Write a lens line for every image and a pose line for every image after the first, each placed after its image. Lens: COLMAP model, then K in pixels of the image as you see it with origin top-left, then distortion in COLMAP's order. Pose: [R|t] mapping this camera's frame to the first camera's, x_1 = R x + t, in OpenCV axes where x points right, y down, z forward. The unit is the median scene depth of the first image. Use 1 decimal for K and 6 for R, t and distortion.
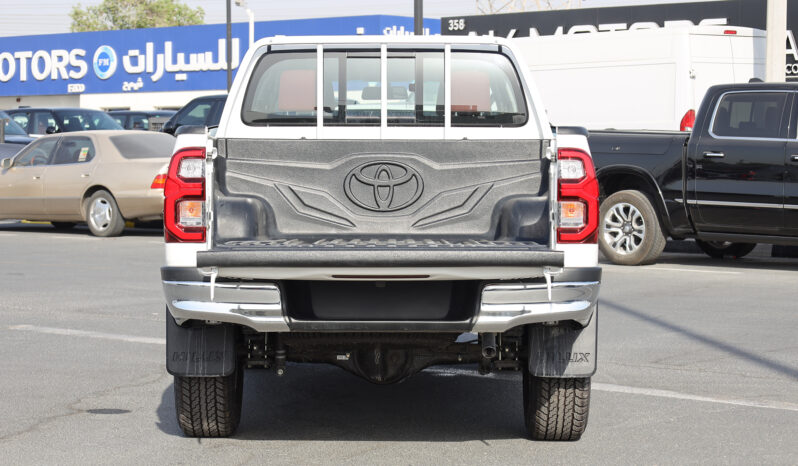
lens RADIAL K [[2173.5, 0, 399.1], [0, 2173.5, 233.8], [0, 0, 1]] dist [0.020967, 0.000000]
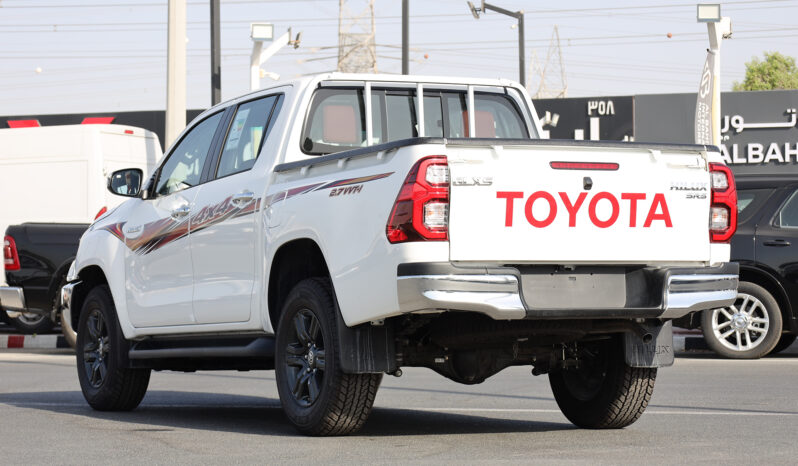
lens RADIAL K [[2346.5, 0, 399.0], [0, 2346.5, 232.9], [0, 0, 1]] dist [-0.111724, 0.000000]
pose [[0.901635, 0.004845, 0.432470, -0.586343], [0.024212, 0.997804, -0.061656, 0.068243], [-0.431819, 0.066062, 0.899538, -0.071400]]
